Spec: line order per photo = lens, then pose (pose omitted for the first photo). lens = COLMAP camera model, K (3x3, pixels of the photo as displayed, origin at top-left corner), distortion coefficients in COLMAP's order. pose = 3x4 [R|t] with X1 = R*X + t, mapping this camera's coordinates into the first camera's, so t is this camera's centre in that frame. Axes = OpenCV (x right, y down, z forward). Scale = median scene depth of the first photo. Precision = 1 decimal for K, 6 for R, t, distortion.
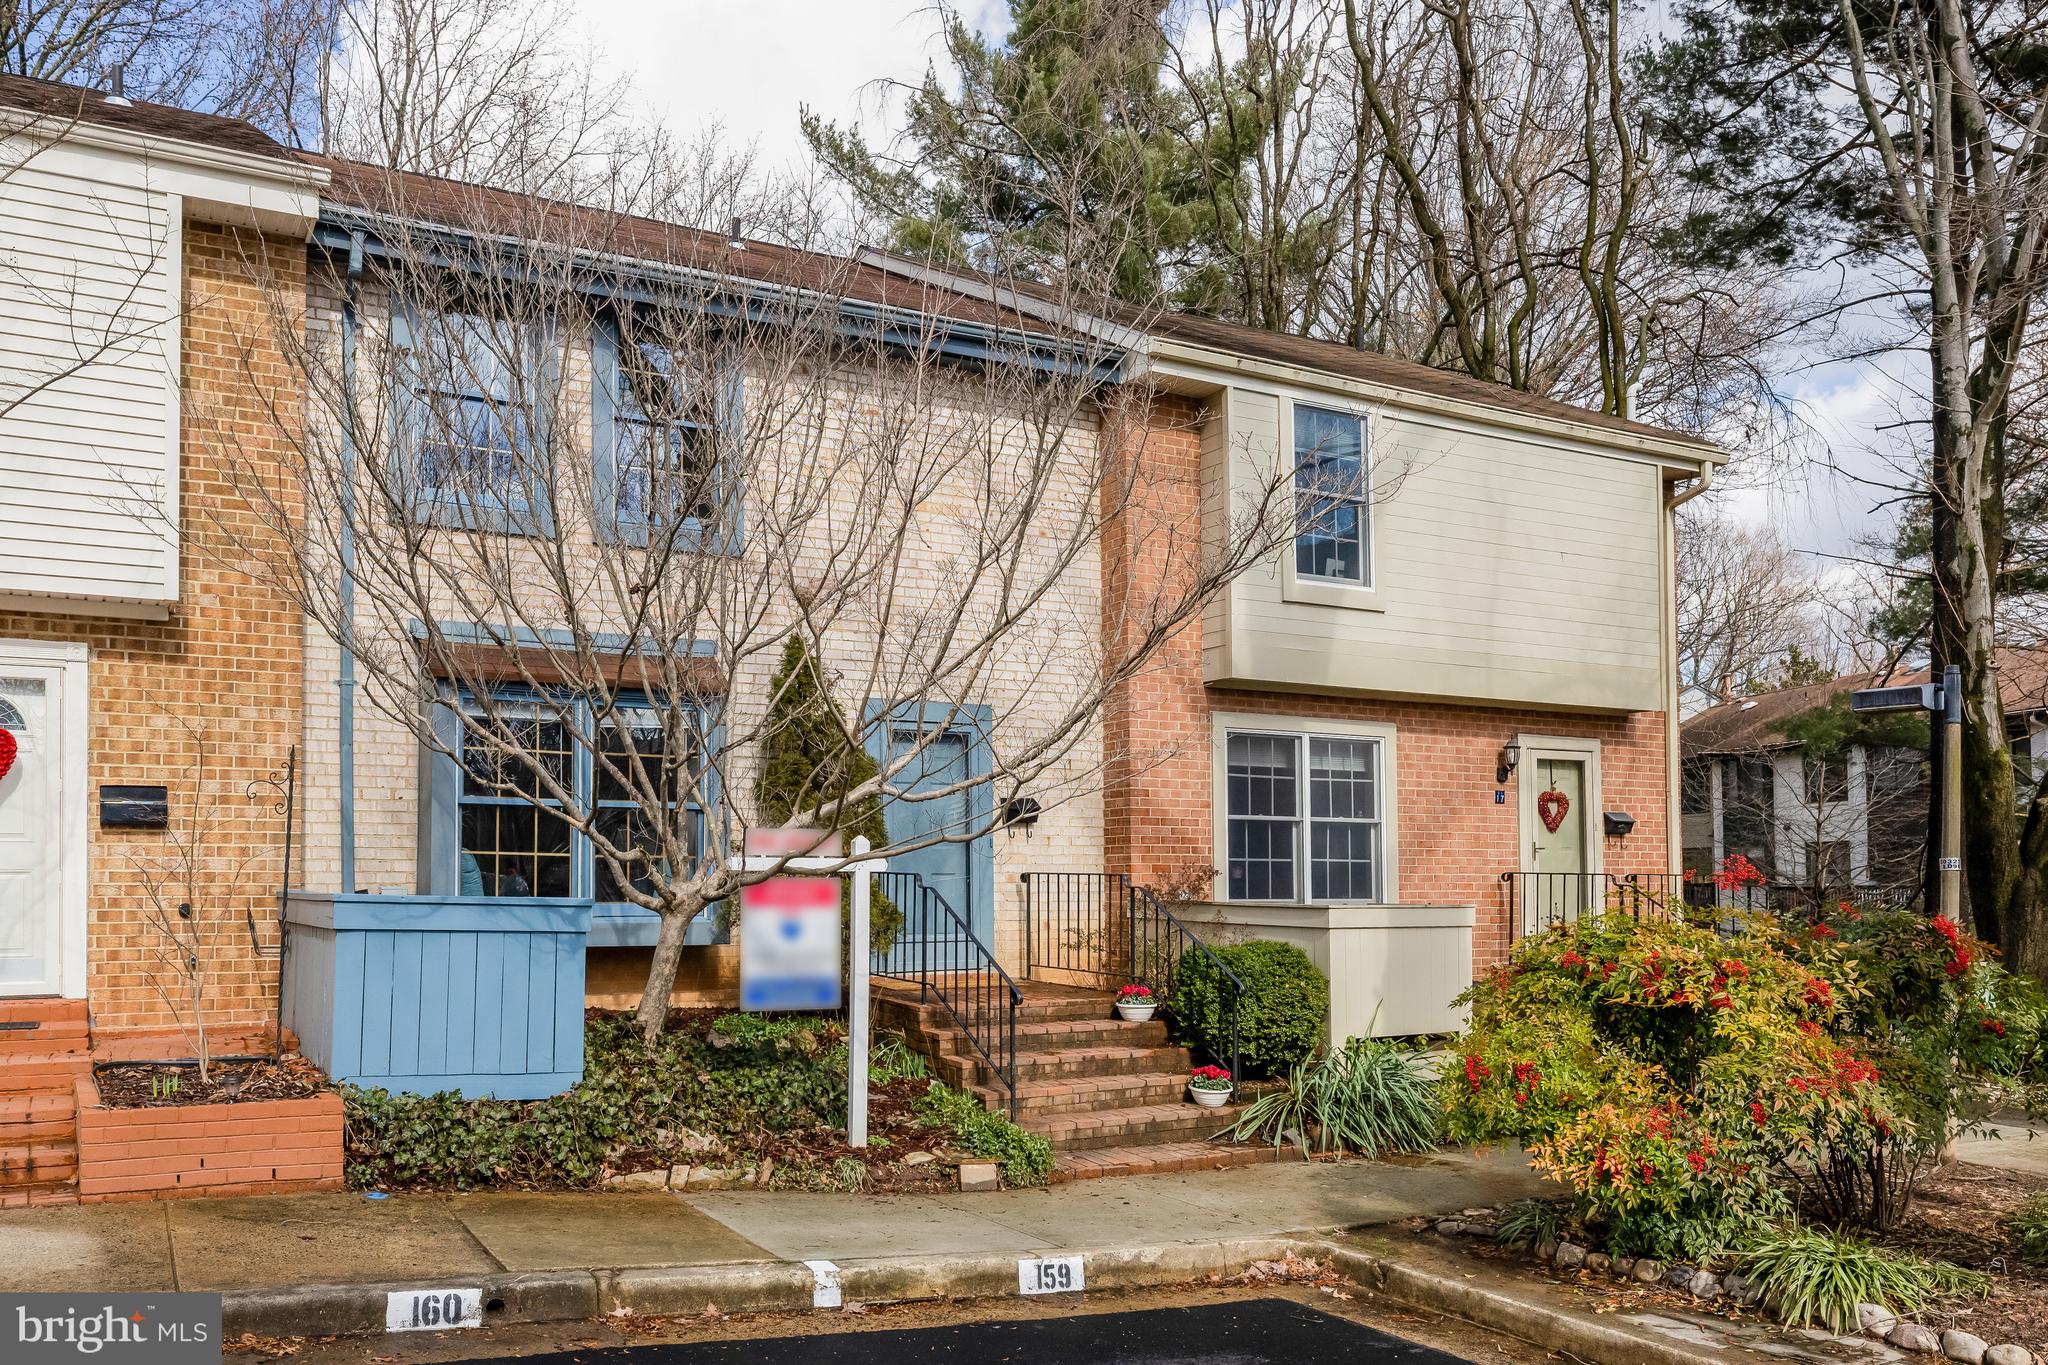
lens RADIAL K [[1483.0, 0, 885.3], [0, 1483.0, 777.3], [0, 0, 1]] dist [0.026770, -0.131225]
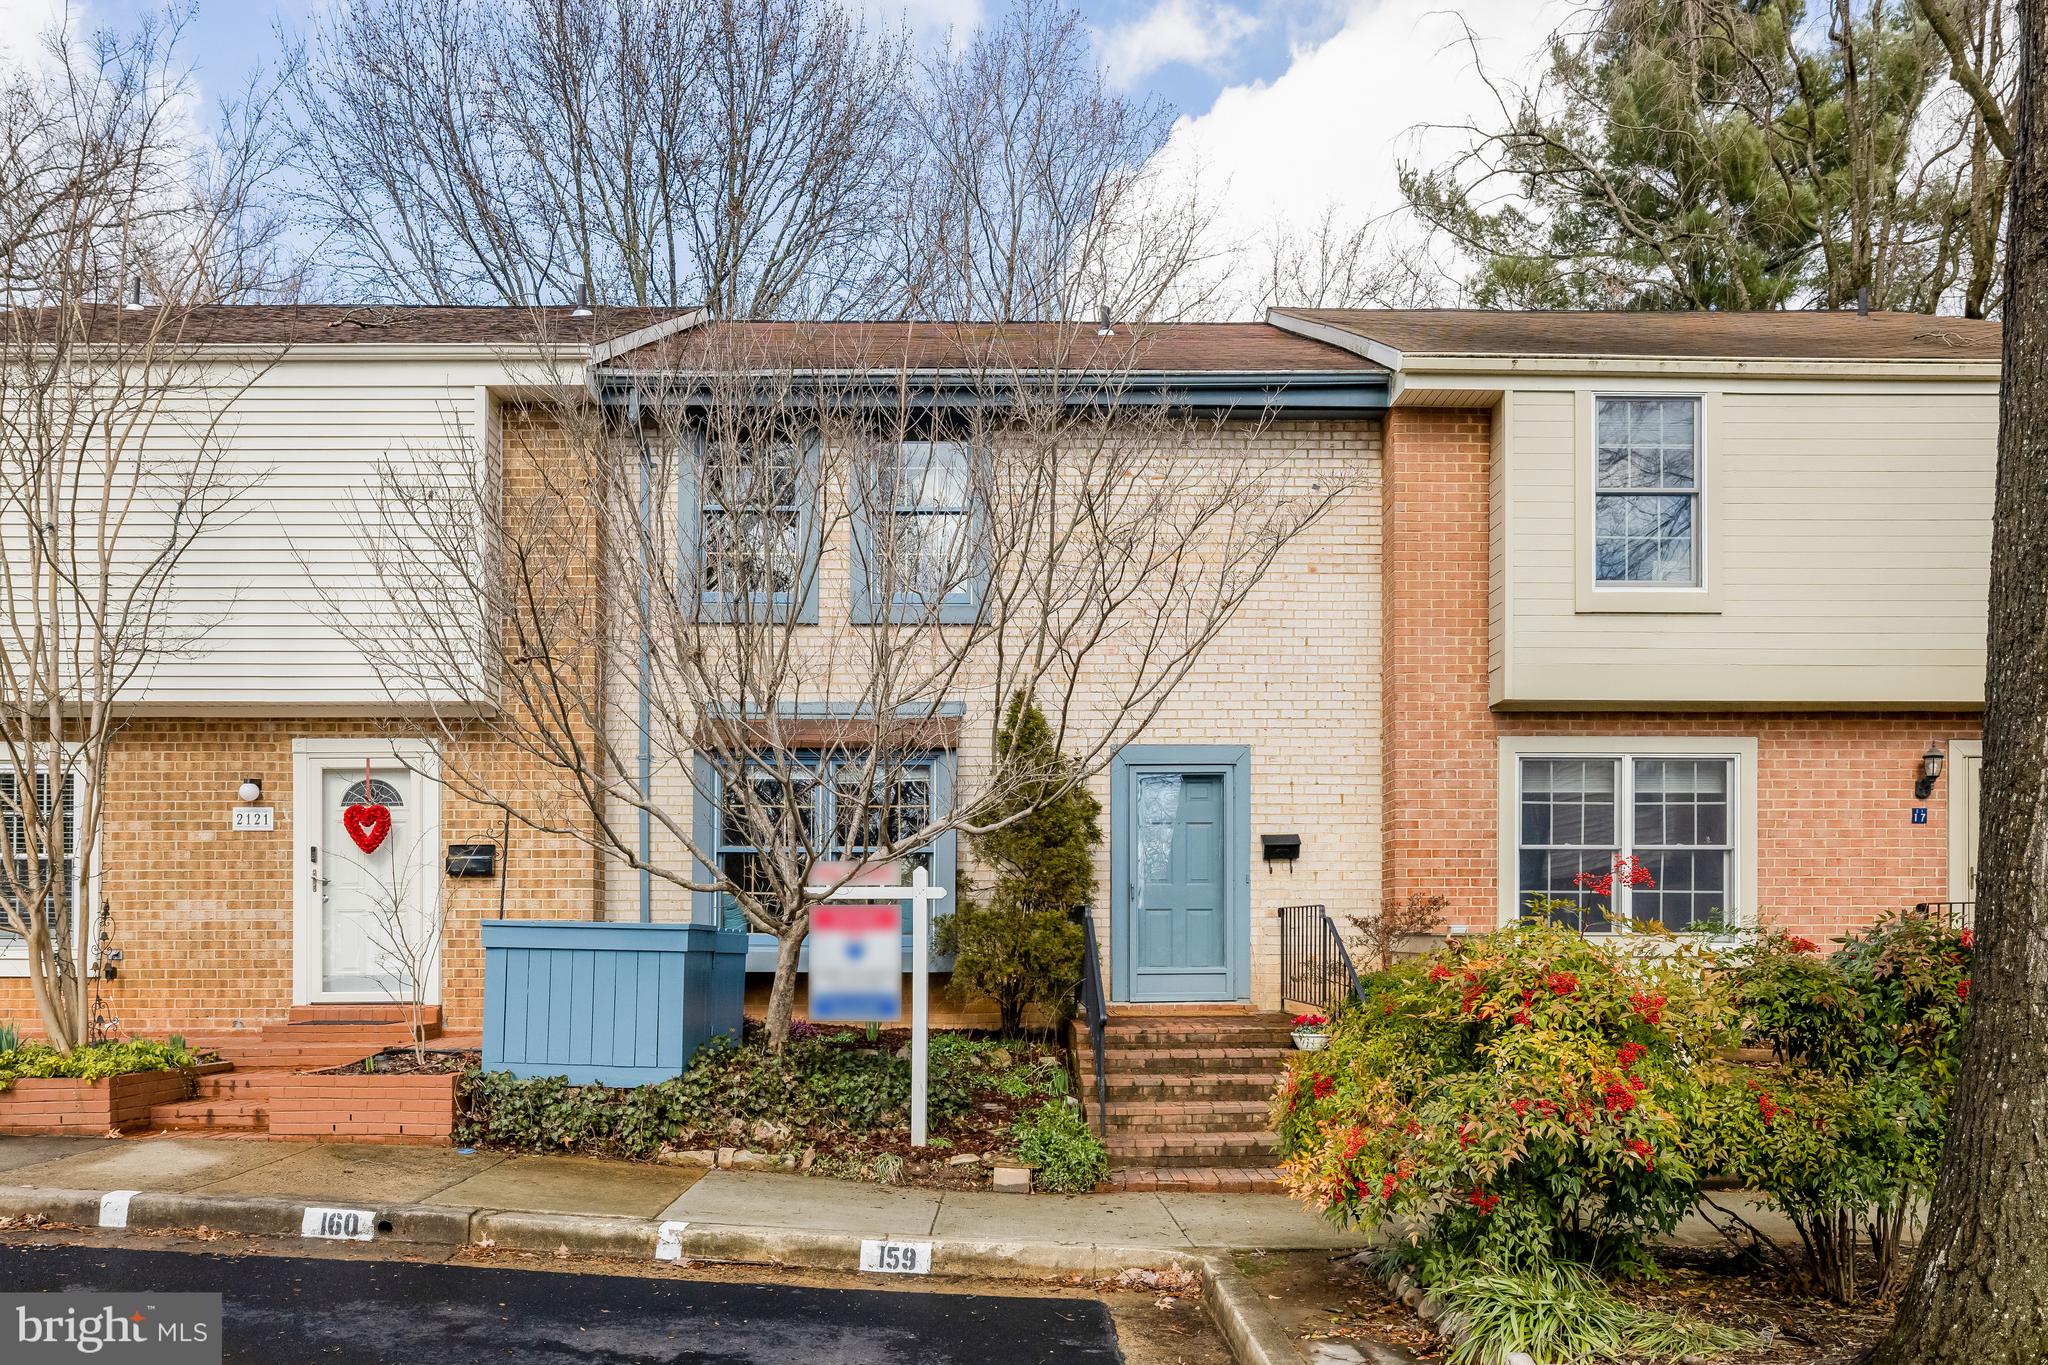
lens RADIAL K [[1392.4, 0, 1024.5], [0, 1392.4, 891.7], [0, 0, 1]] dist [0.002164, -0.033994]
pose [[0.908882, -0.018097, -0.416661, 0.458514], [0.032980, 0.999048, 0.028549, 0.028744], [0.415748, -0.039689, 0.908613, 0.084191]]
